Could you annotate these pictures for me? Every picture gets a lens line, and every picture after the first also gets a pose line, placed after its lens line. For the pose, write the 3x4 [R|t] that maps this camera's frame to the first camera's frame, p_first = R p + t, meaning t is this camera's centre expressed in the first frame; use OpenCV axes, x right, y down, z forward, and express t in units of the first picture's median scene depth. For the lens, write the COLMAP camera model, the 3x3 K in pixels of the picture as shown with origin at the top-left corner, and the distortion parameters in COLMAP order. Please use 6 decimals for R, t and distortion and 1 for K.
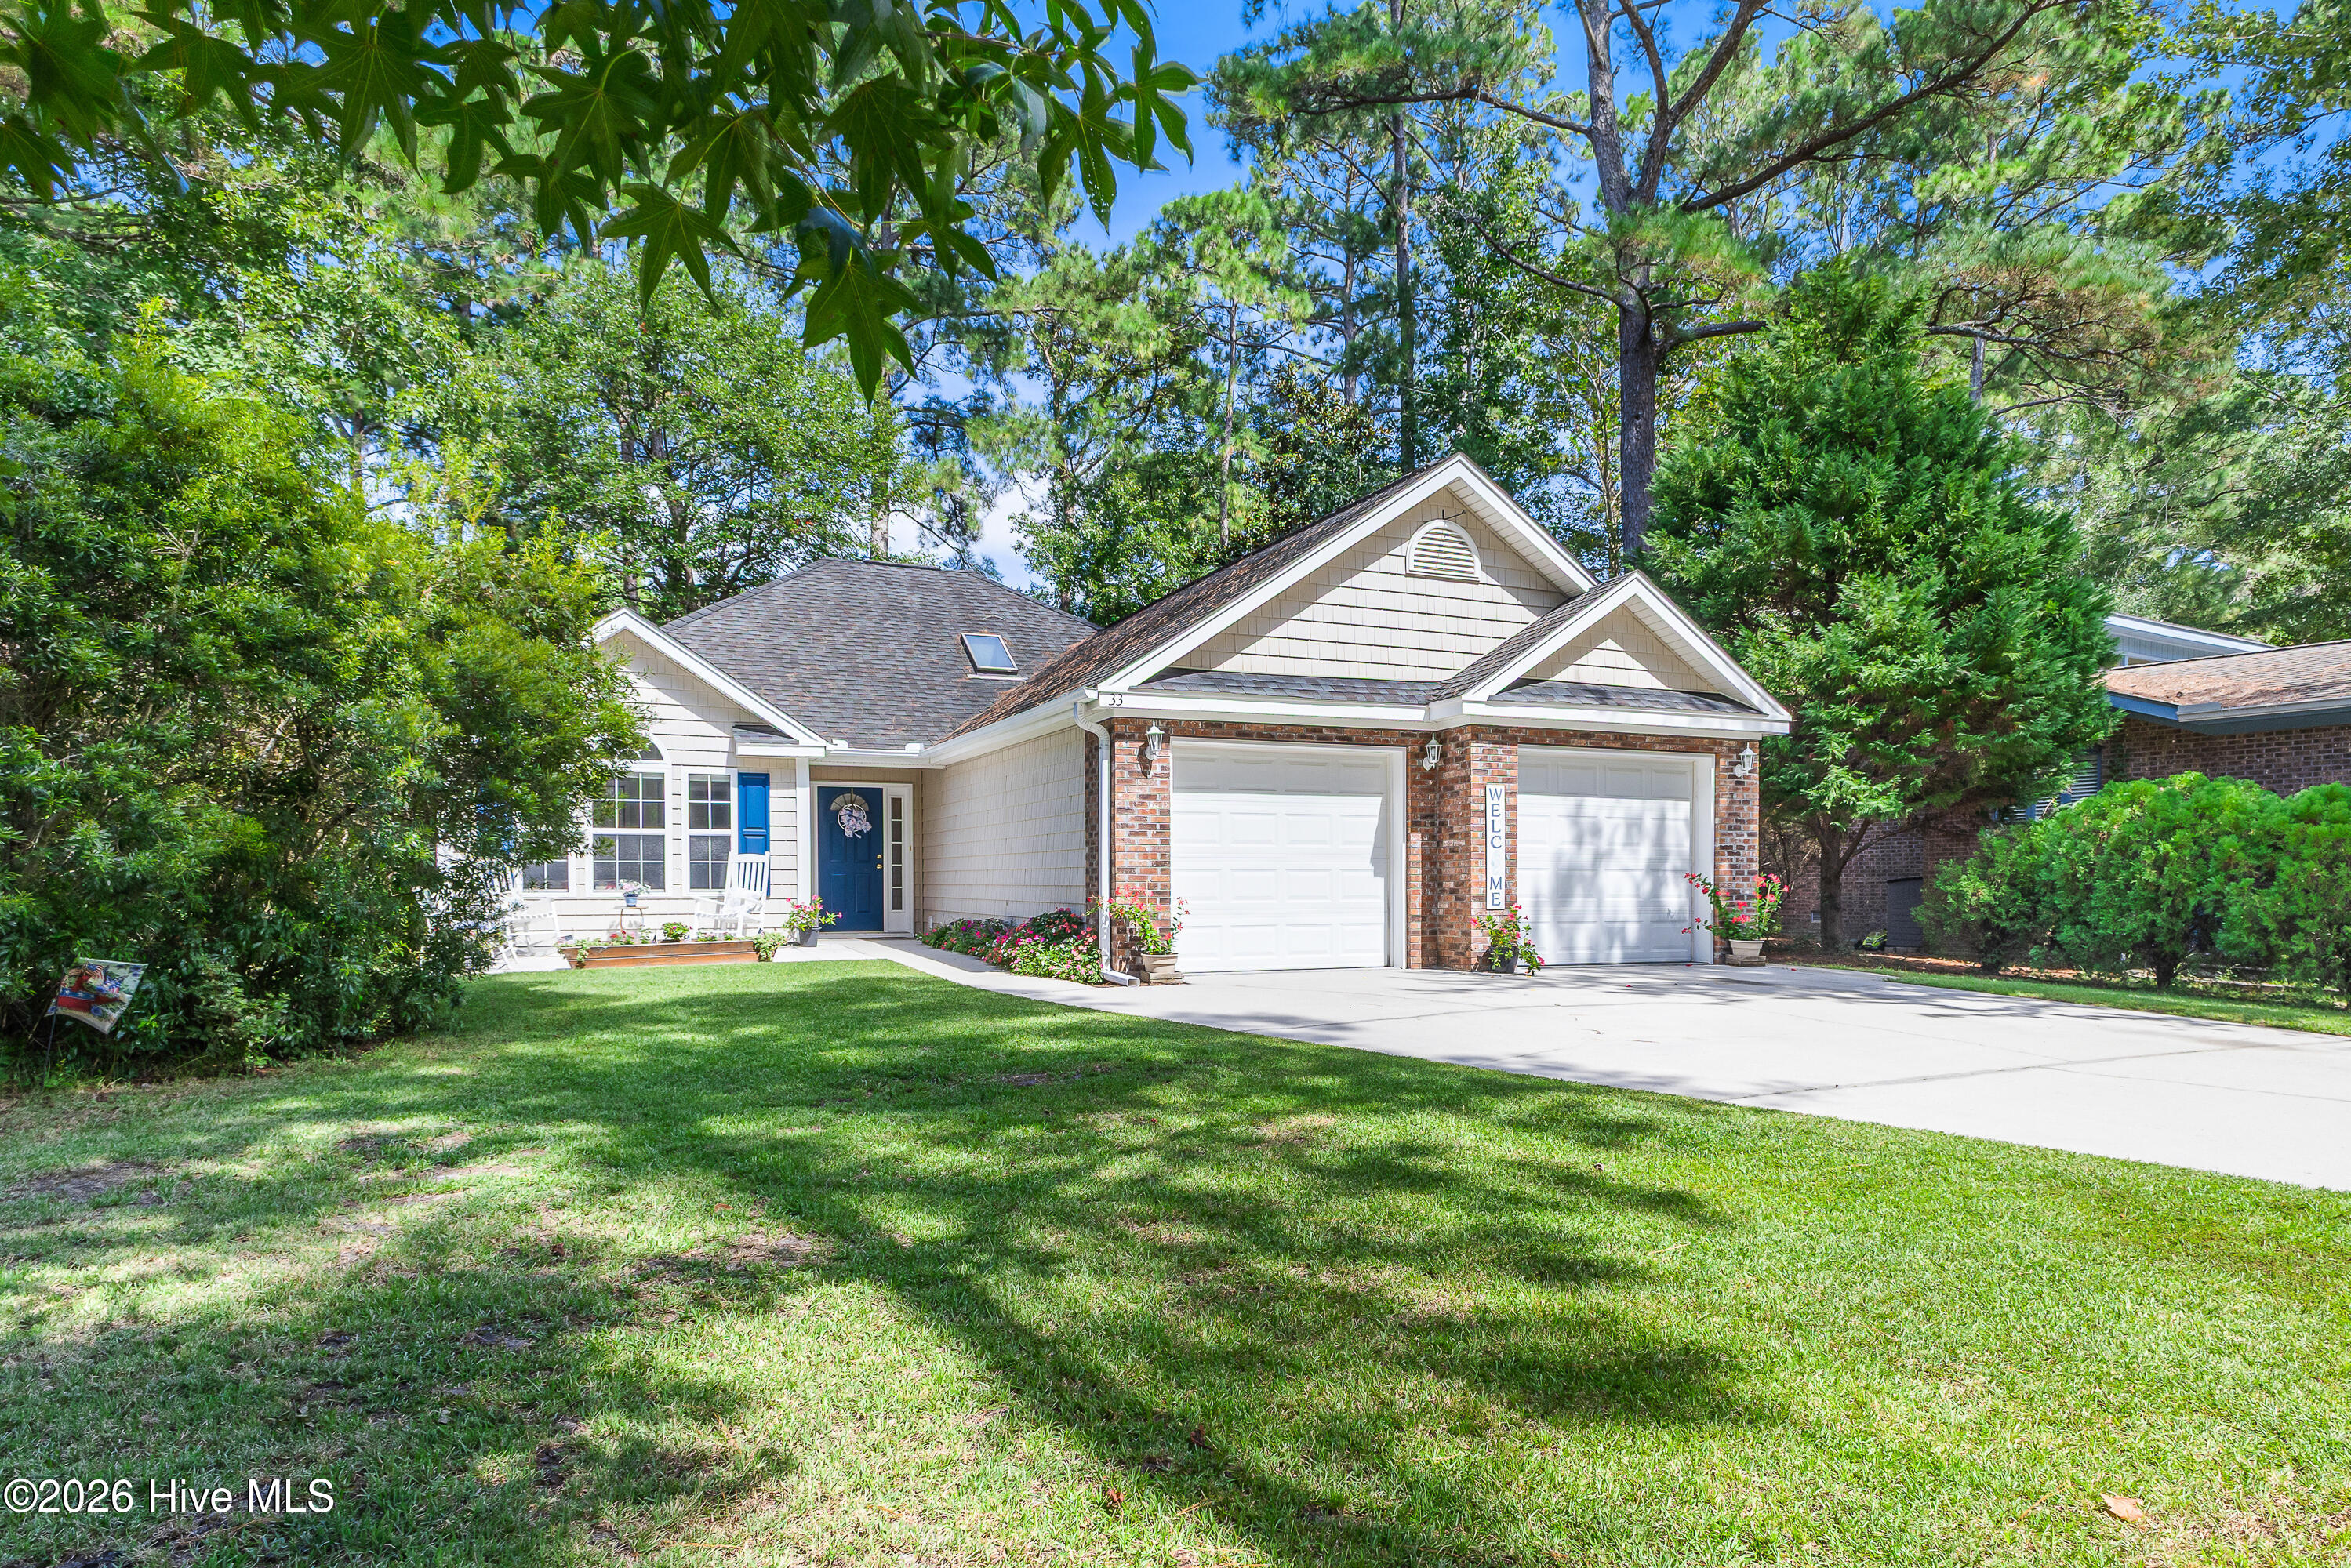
lens RADIAL K [[1280.8, 0, 1170.5], [0, 1280.8, 863.5], [0, 0, 1]] dist [0.000236, 0.000221]
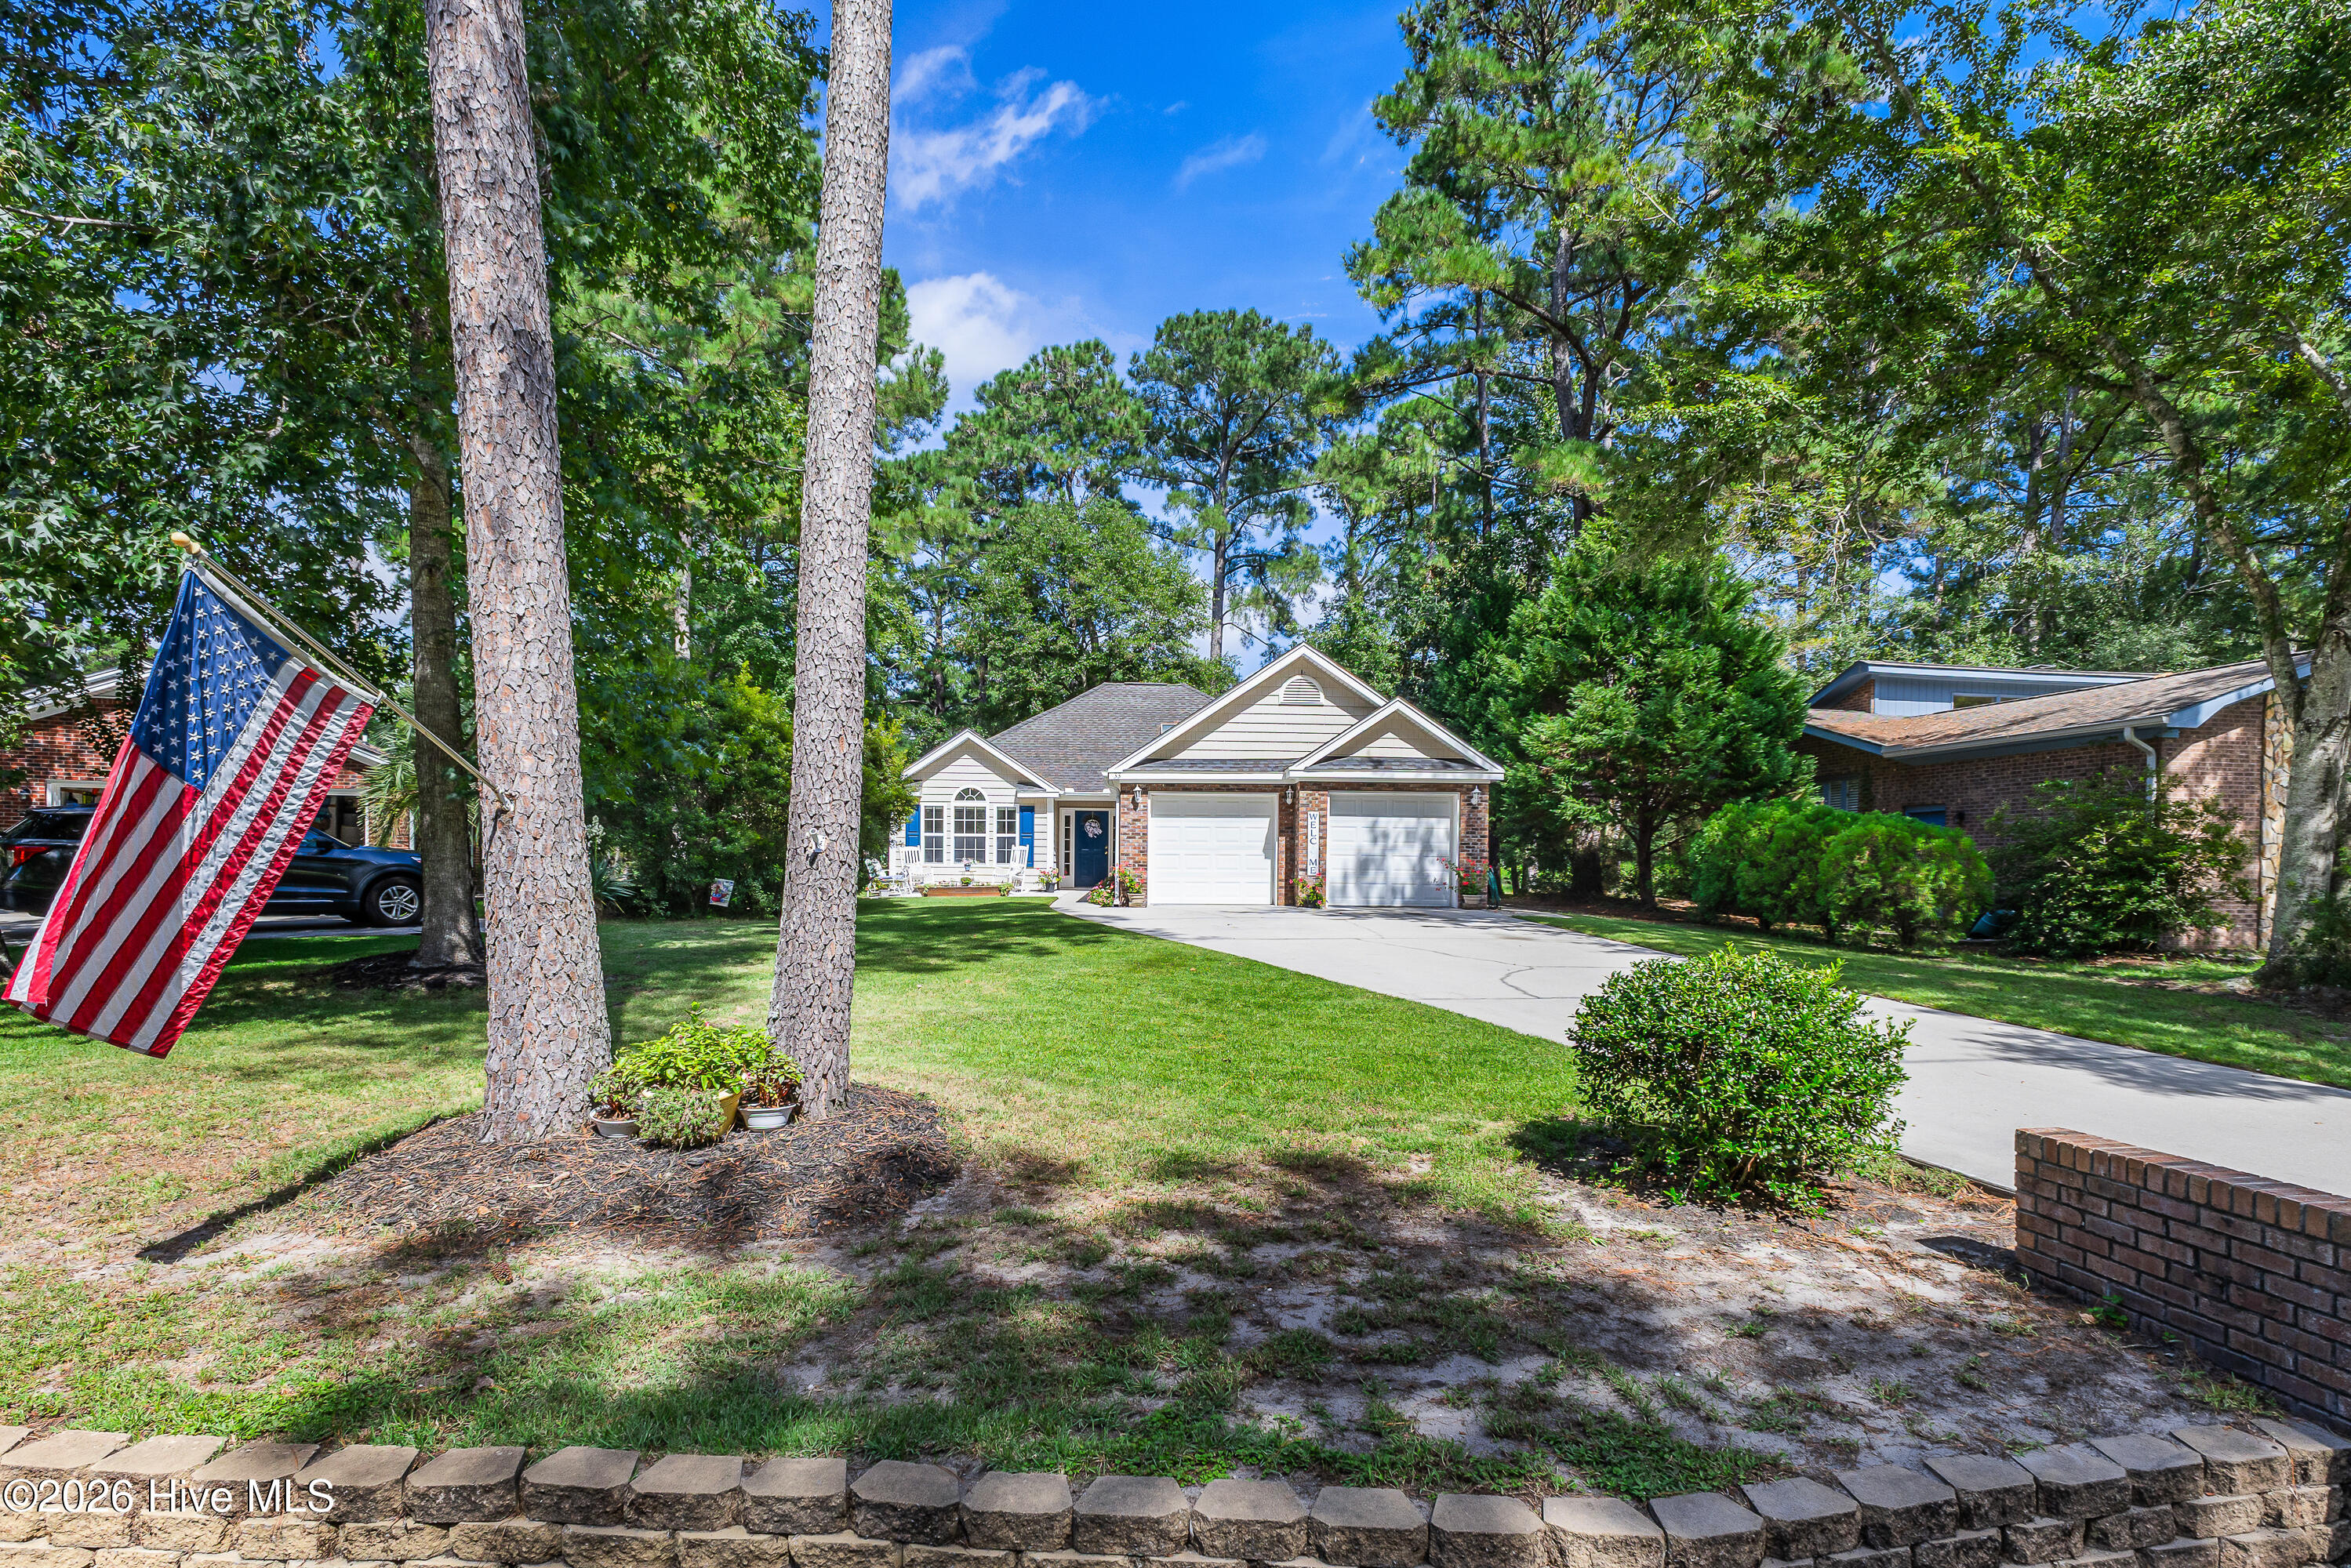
lens RADIAL K [[1031.1, 0, 1178.0], [0, 1031.1, 775.1], [0, 0, 1]] dist [0.023004, 0.000241]
pose [[0.924740, -0.022796, -0.379916, 0.626945], [-0.005532, 0.997294, -0.073305, -0.000957], [0.380559, 0.069889, 0.922112, -0.502414]]
